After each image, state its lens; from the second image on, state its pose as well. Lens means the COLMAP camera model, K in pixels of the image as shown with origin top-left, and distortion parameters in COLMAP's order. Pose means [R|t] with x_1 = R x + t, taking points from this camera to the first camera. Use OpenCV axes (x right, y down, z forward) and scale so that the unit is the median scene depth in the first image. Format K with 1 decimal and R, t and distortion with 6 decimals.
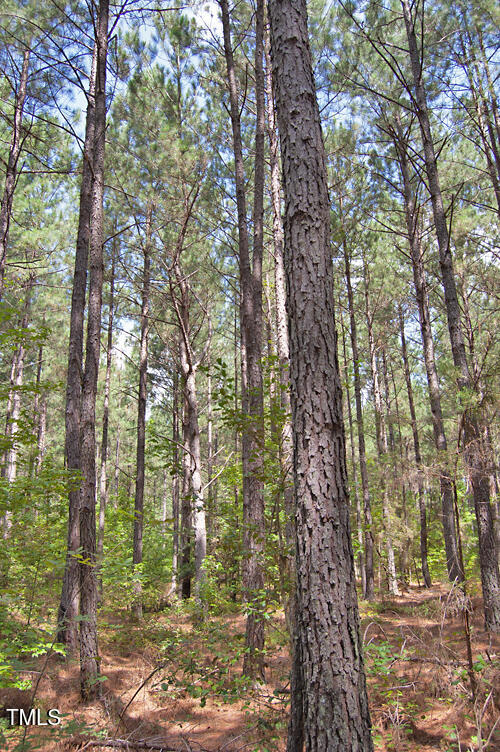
lens RADIAL K [[591.5, 0, 252.6], [0, 591.5, 379.7], [0, 0, 1]] dist [-0.085796, 0.020634]
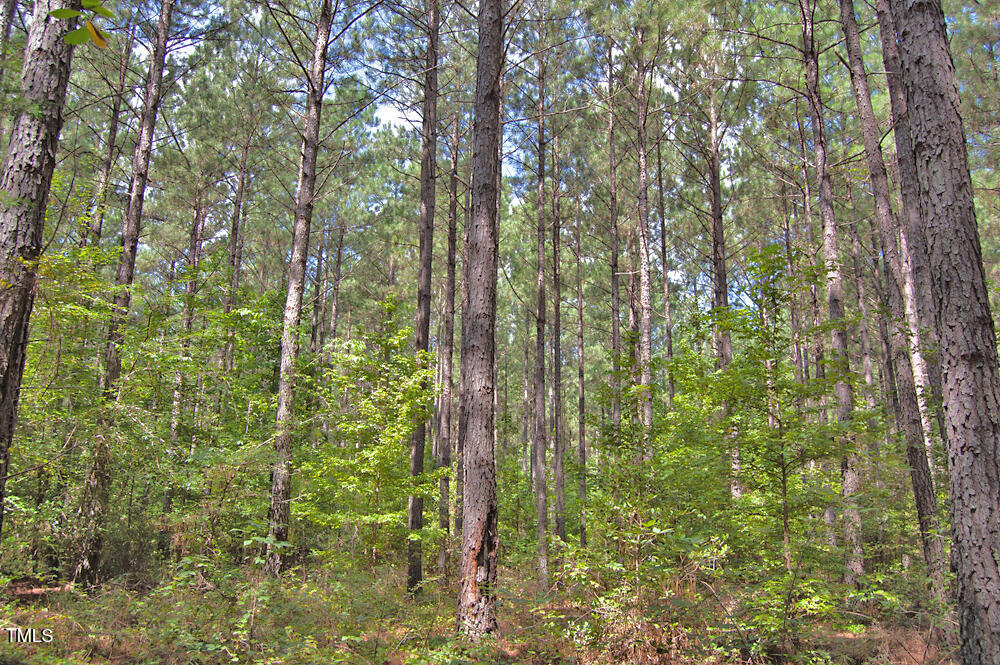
lens RADIAL K [[786.5, 0, 499.4], [0, 786.5, 330.4], [0, 0, 1]] dist [-0.085796, 0.020634]
pose [[0.586537, -0.163276, -0.793294, 0.111494], [0.206980, 0.977163, -0.048085, -0.011026], [0.783029, -0.135993, 0.606937, -0.065992]]
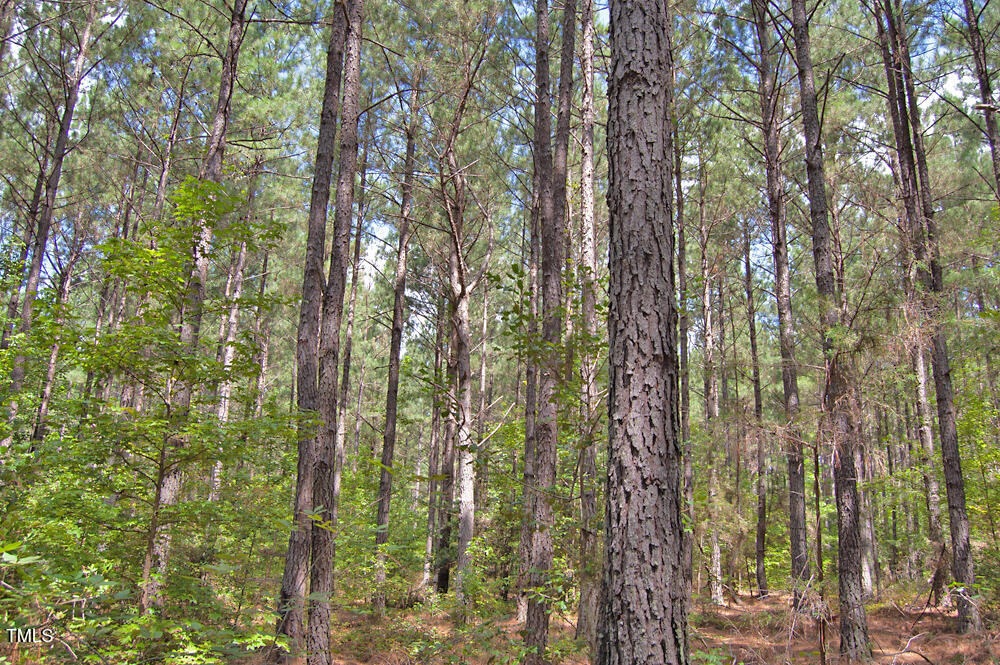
lens RADIAL K [[786.5, 0, 508.2], [0, 786.5, 334.9], [0, 0, 1]] dist [-0.085796, 0.020634]
pose [[0.998046, 0.047320, -0.040801, -0.003568], [-0.046105, 0.998479, 0.030234, 0.004258], [0.042170, -0.028294, 0.998710, -0.000570]]
